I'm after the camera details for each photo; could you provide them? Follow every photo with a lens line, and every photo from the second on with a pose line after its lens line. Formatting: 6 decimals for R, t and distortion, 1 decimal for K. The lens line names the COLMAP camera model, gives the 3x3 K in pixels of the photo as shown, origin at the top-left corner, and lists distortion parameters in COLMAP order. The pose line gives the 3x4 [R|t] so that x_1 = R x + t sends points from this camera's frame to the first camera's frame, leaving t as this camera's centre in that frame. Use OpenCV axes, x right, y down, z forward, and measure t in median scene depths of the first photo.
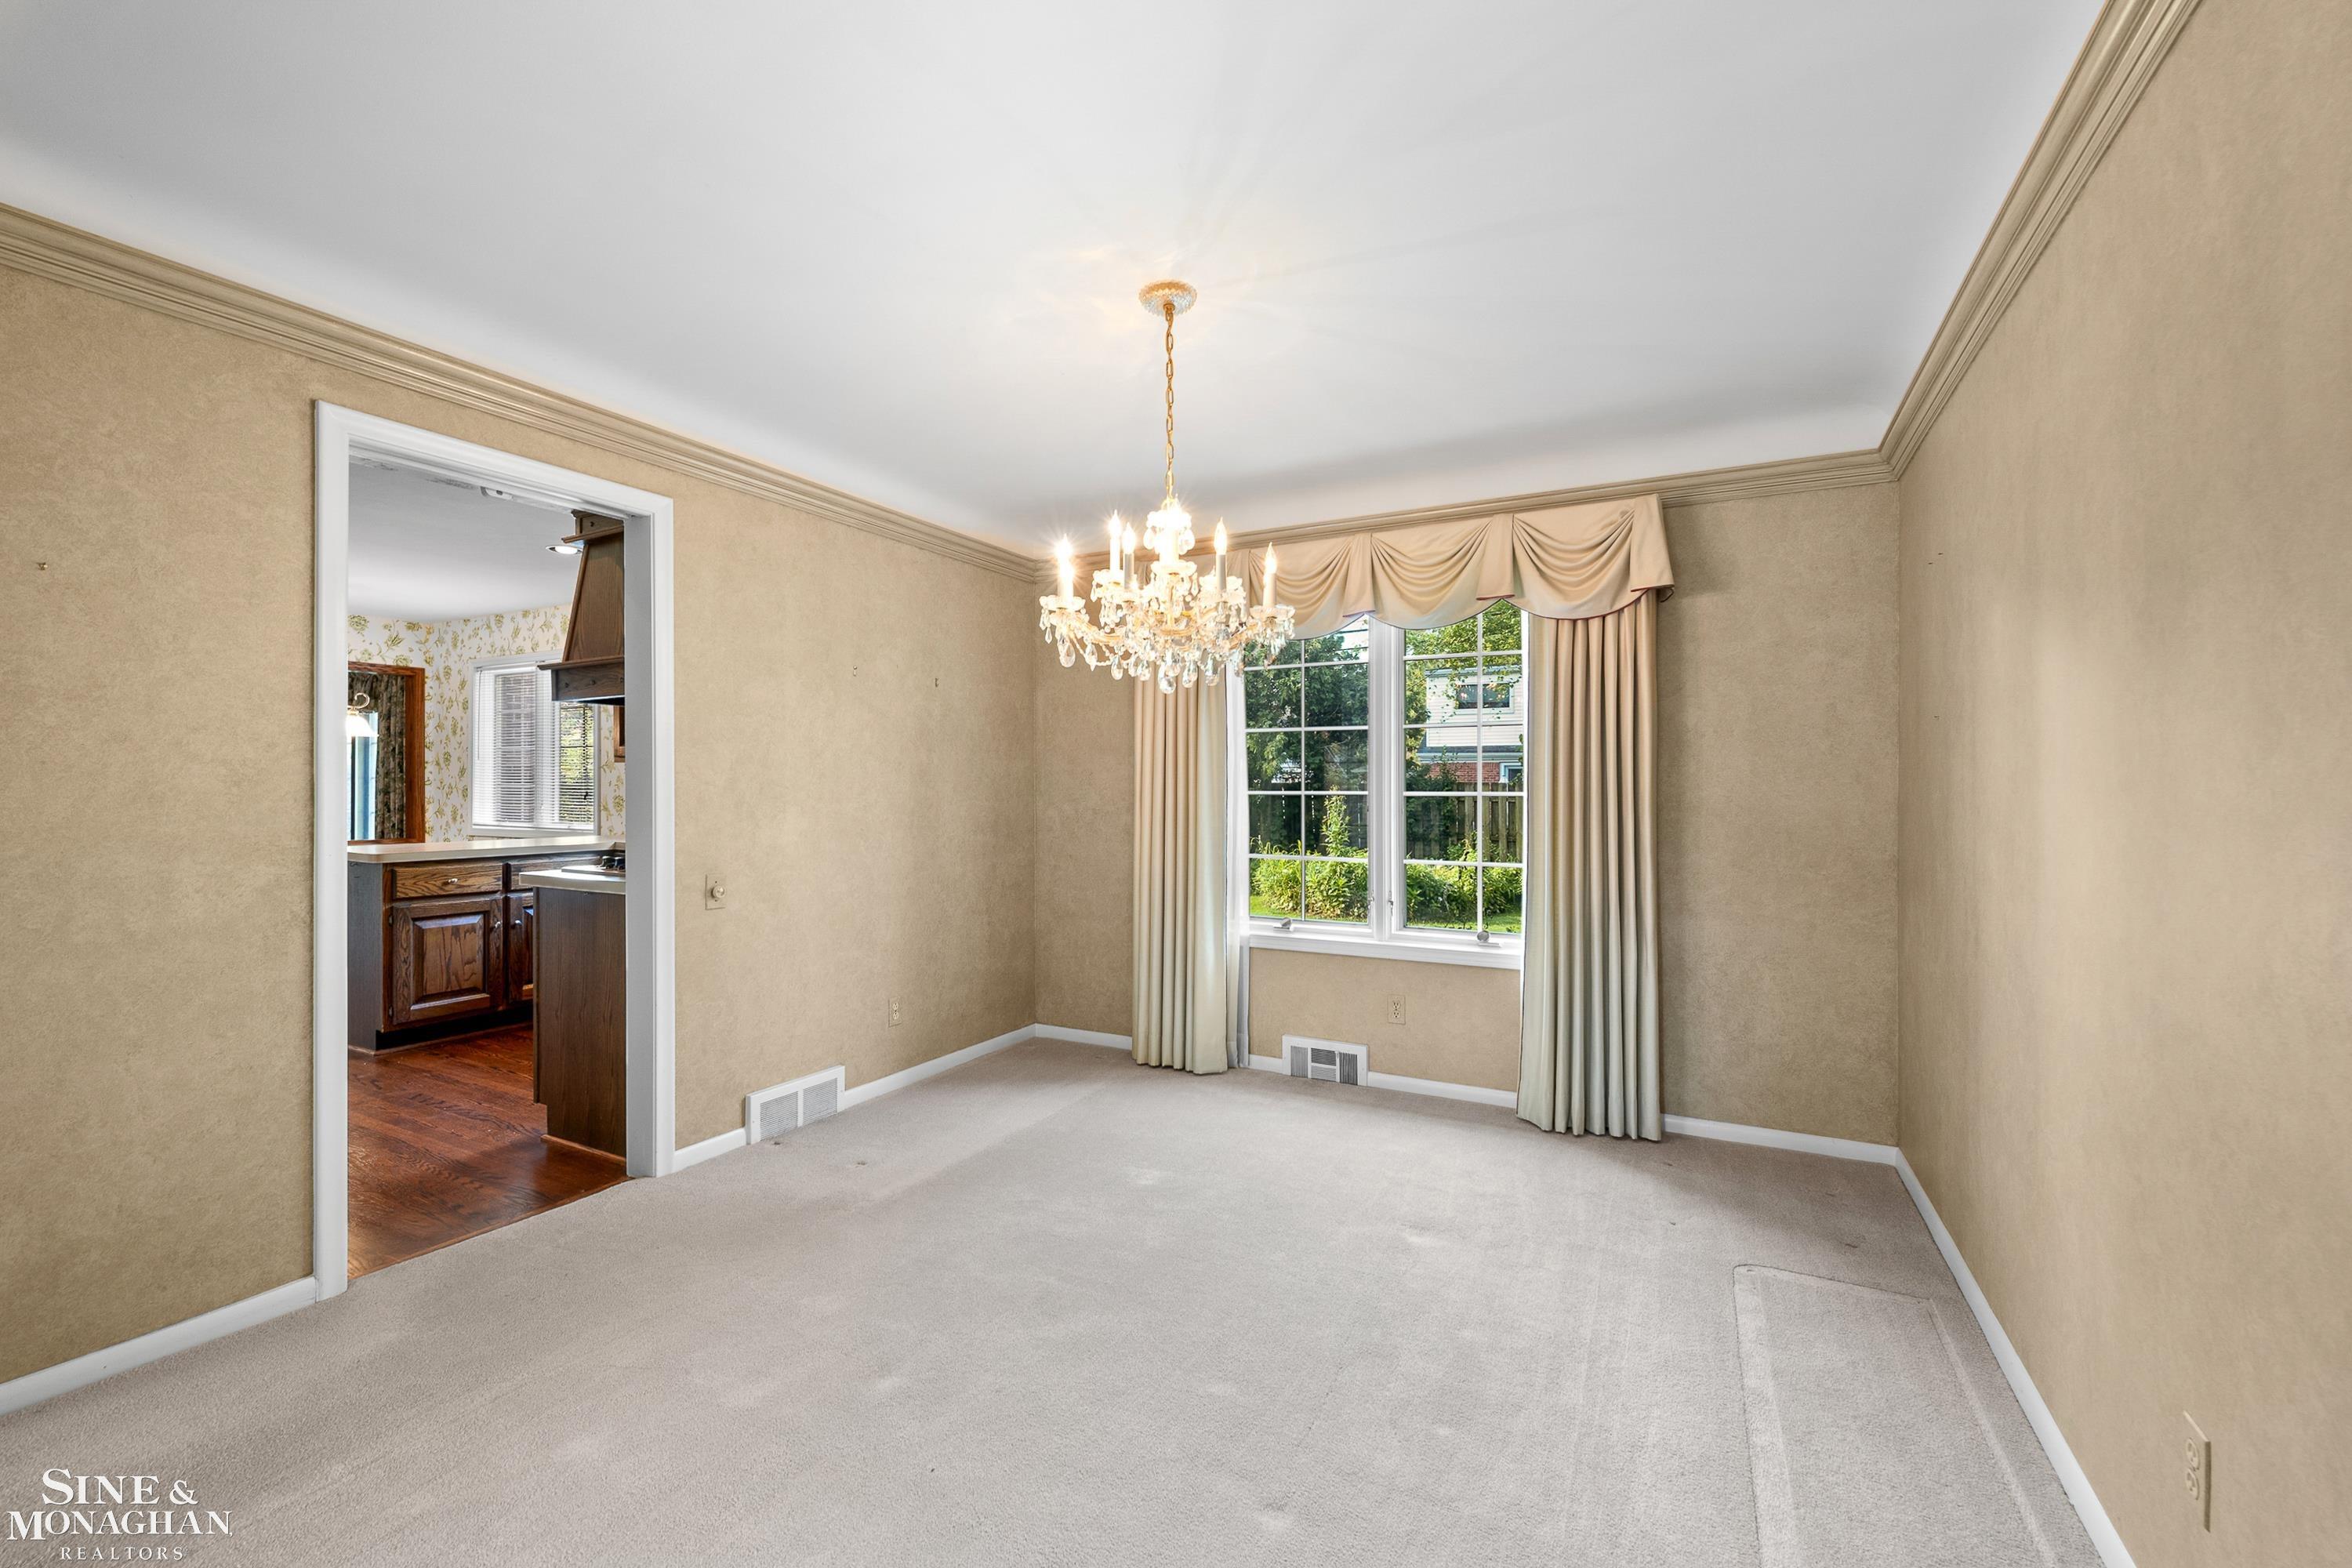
lens RADIAL K [[955.8, 0, 1168.9], [0, 955.8, 790.7], [0, 0, 1]] dist [0.000020, 0.000348]
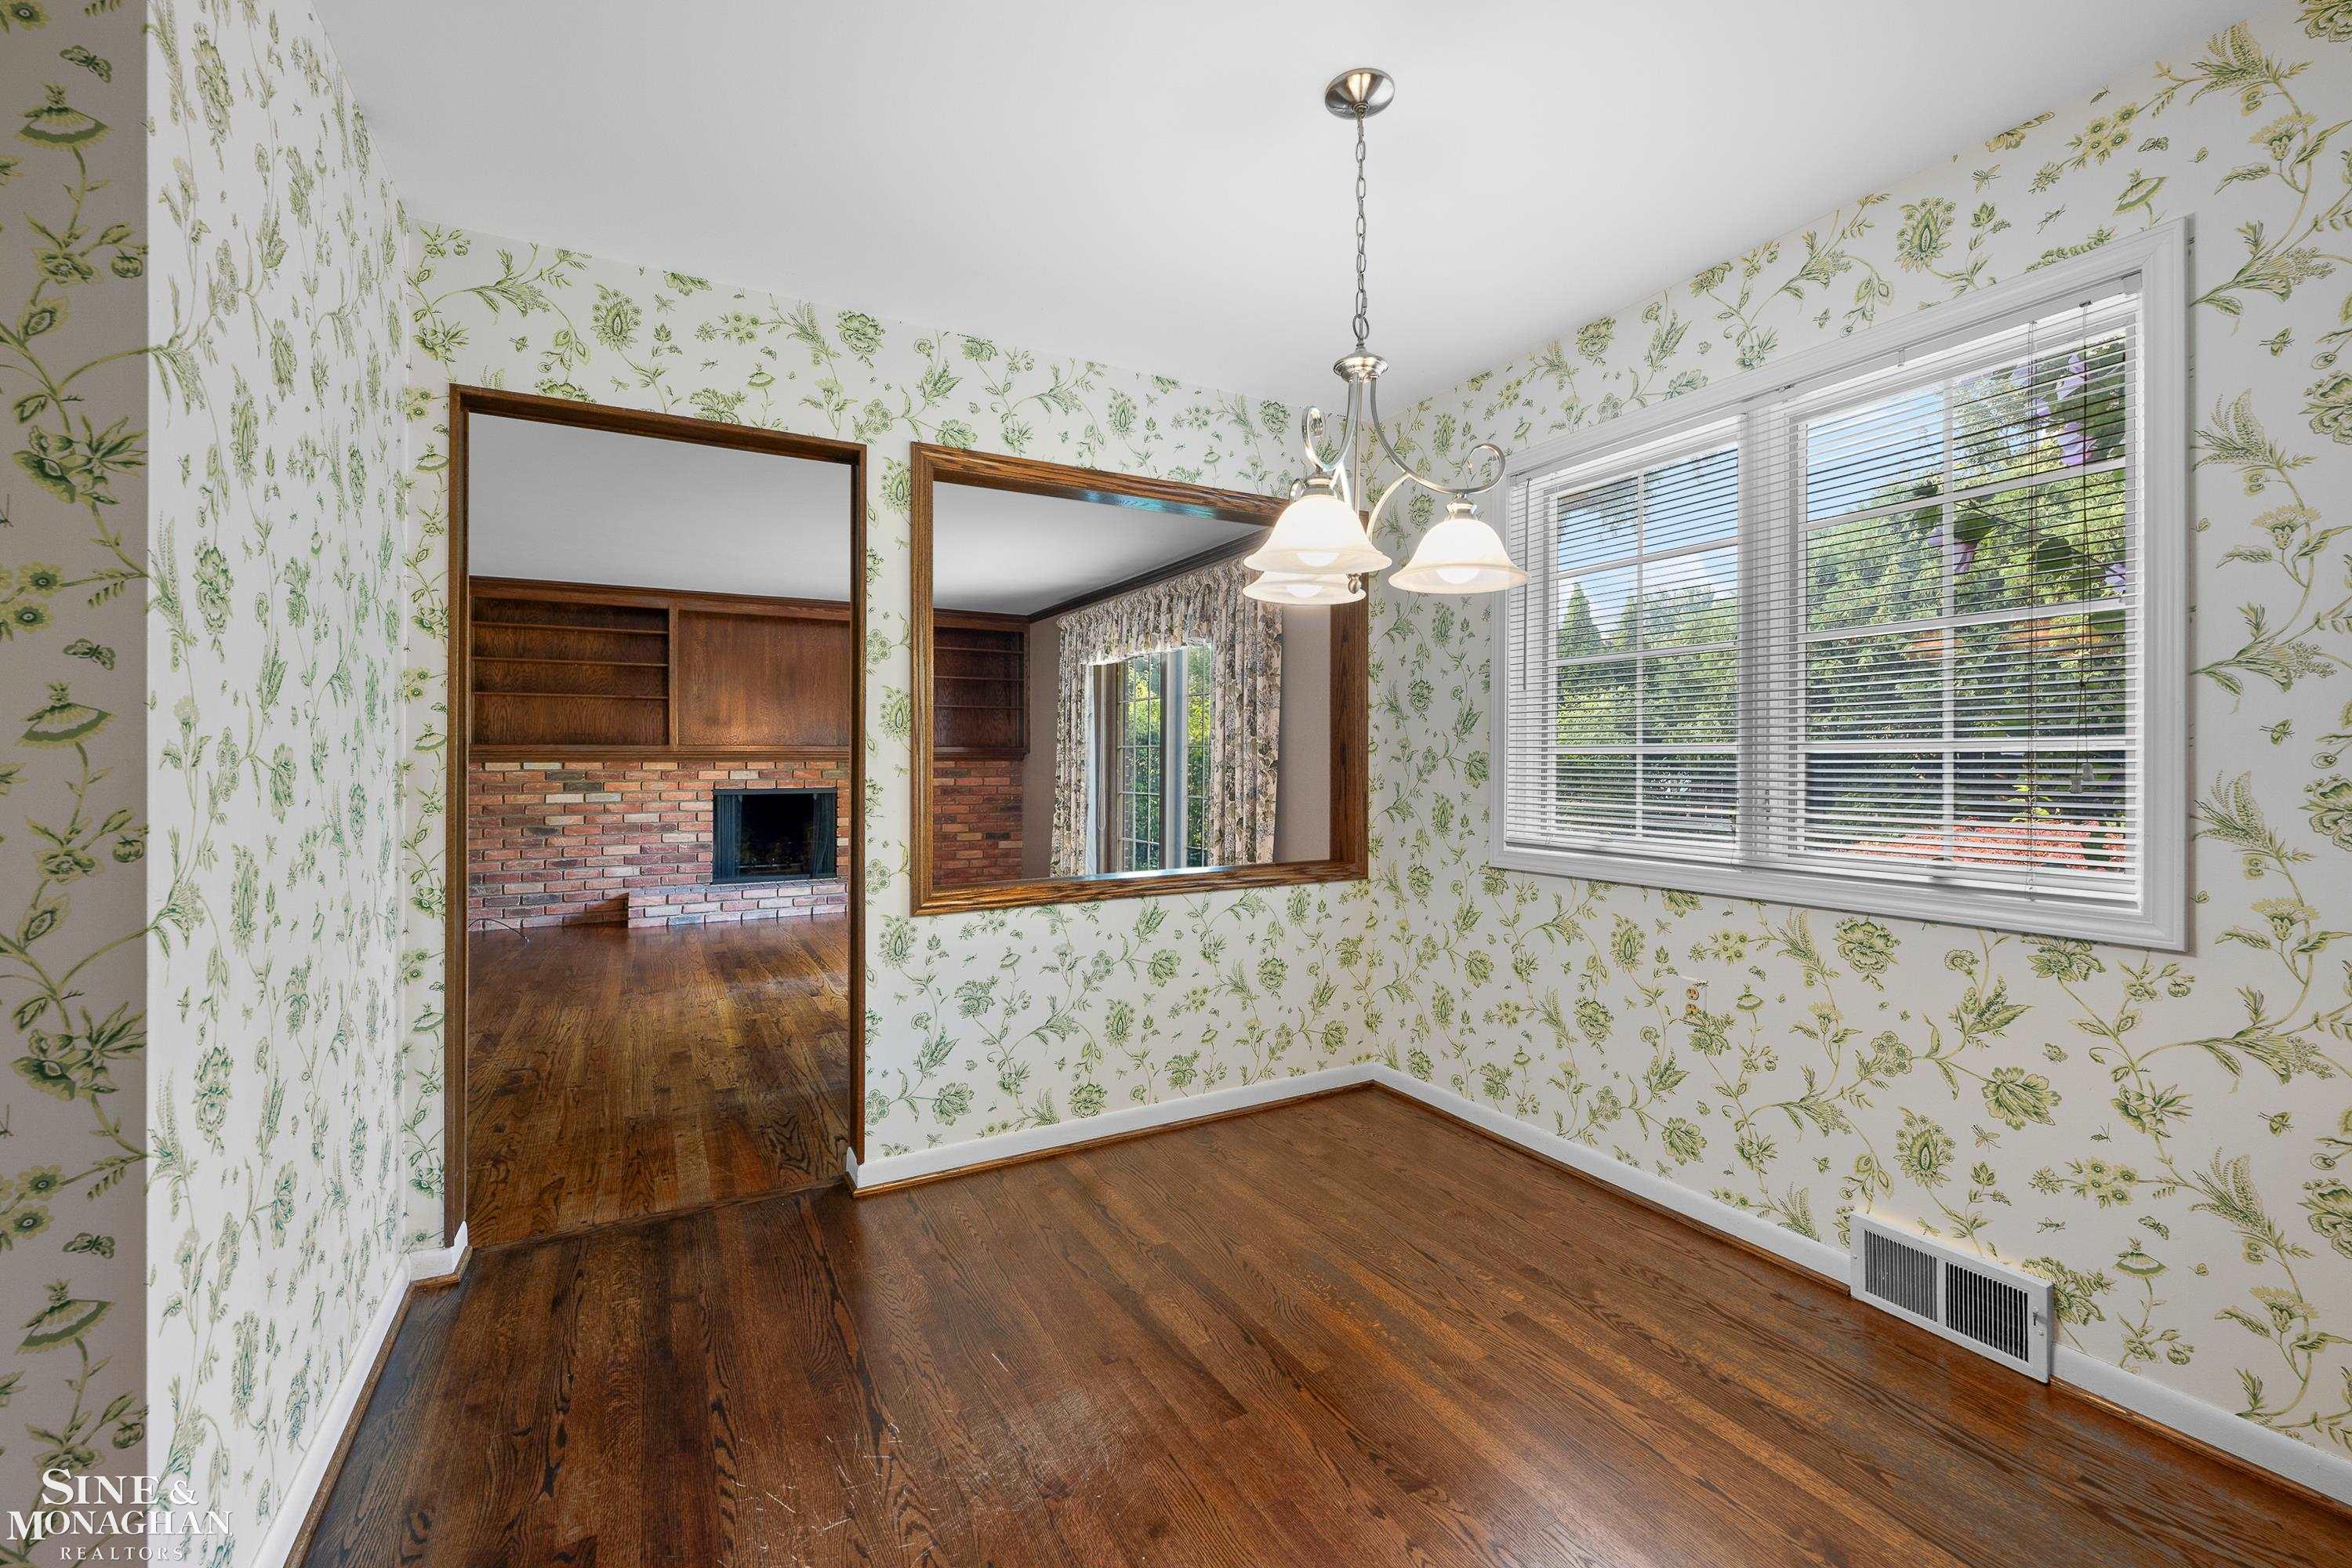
lens RADIAL K [[955.8, 0, 1162.0], [0, 955.8, 754.6], [0, 0, 1]] dist [0.000020, 0.000348]
pose [[0.832277, -0.010298, -0.554264, -0.644556], [0.006119, 0.999937, -0.009390, -0.001135], [0.554326, 0.004424, 0.832288, 0.580846]]
